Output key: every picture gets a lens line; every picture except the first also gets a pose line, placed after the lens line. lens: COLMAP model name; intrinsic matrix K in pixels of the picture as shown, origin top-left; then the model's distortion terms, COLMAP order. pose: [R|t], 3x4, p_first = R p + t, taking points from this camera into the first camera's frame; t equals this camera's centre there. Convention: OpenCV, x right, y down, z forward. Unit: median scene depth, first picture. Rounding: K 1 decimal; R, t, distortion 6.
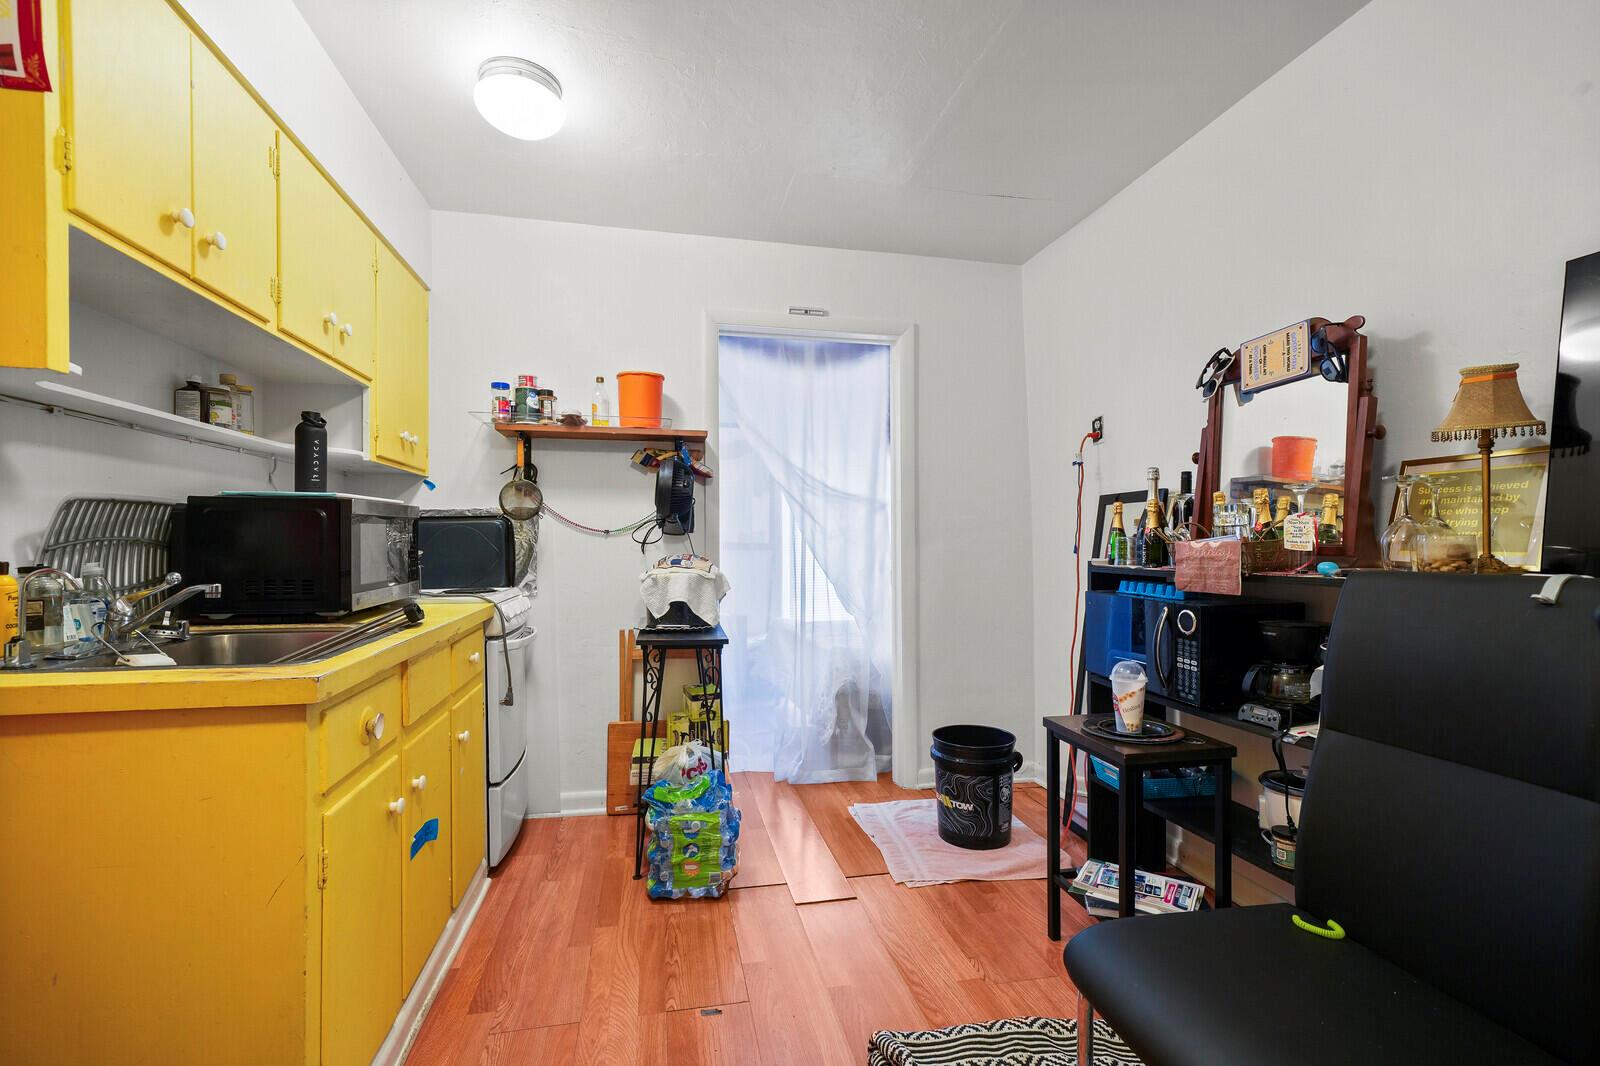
lens RADIAL K [[694.3, 0, 792.9], [0, 694.3, 543.9], [0, 0, 1]] dist [0.001021, 0.000776]
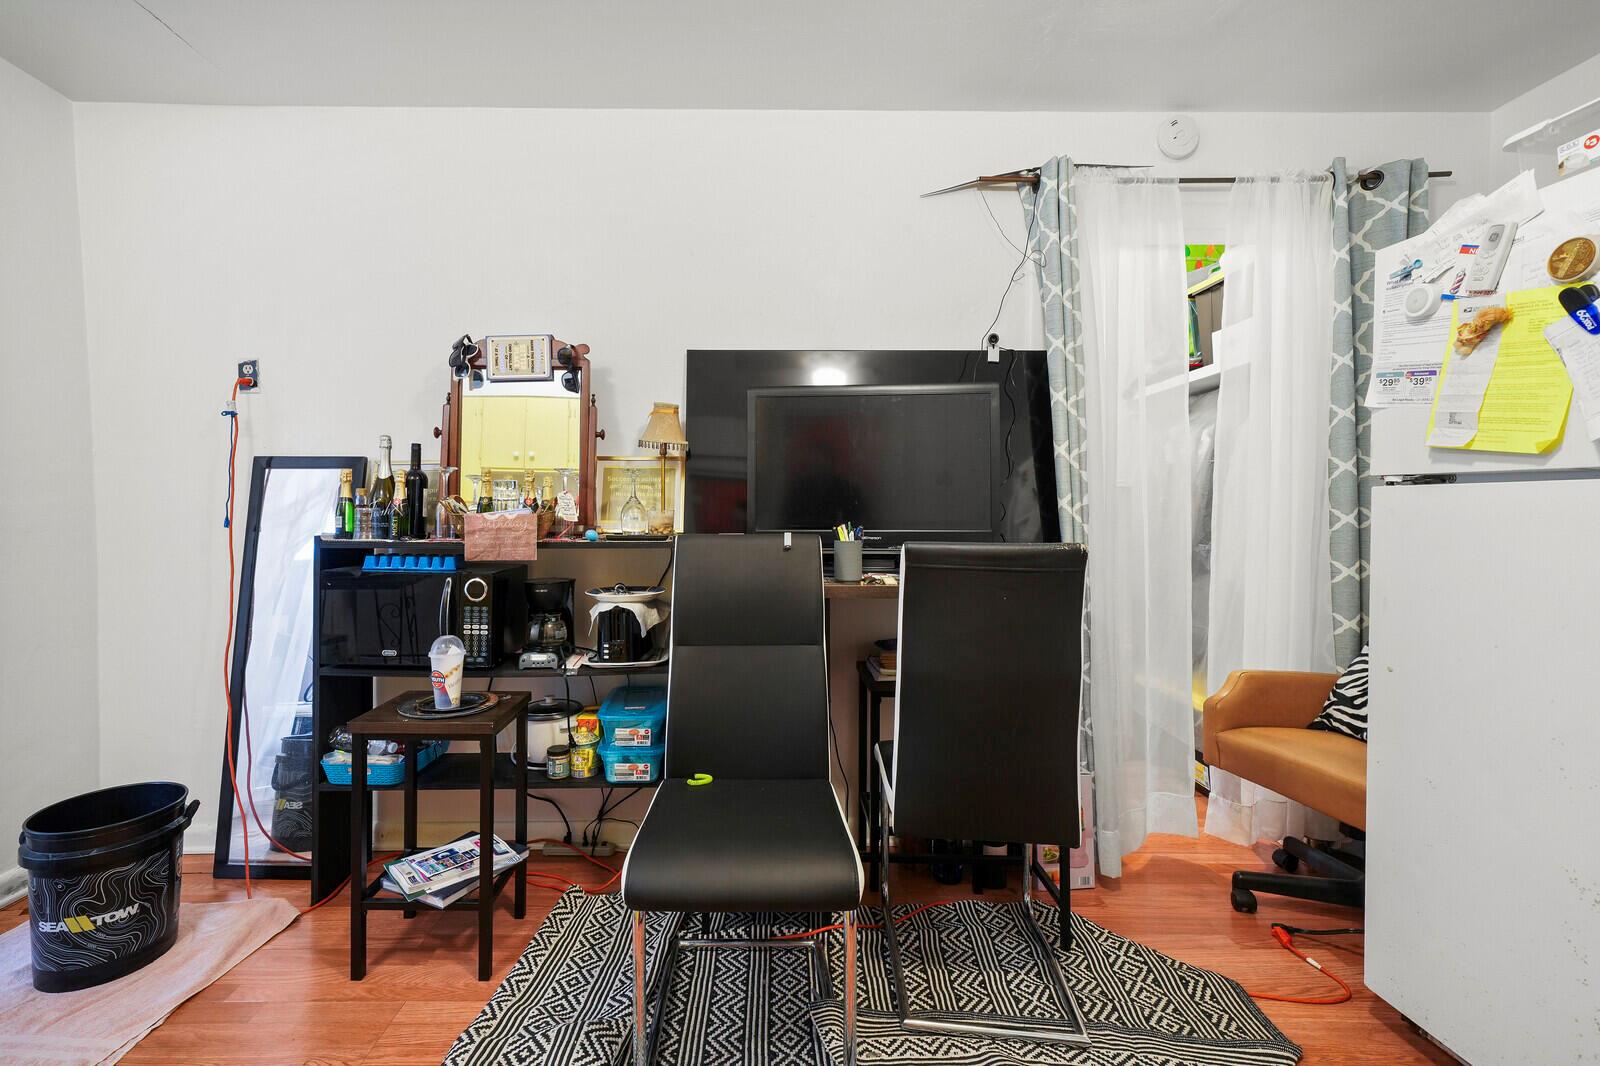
lens RADIAL K [[694.3, 0, 792.6], [0, 694.3, 521.7], [0, 0, 1]] dist [0.001021, 0.000776]
pose [[0.163425, -0.002744, 0.986552, -0.393990], [-0.002890, 0.999991, 0.003260, 0.004379], [-0.986551, -0.003384, 0.163416, 0.351626]]
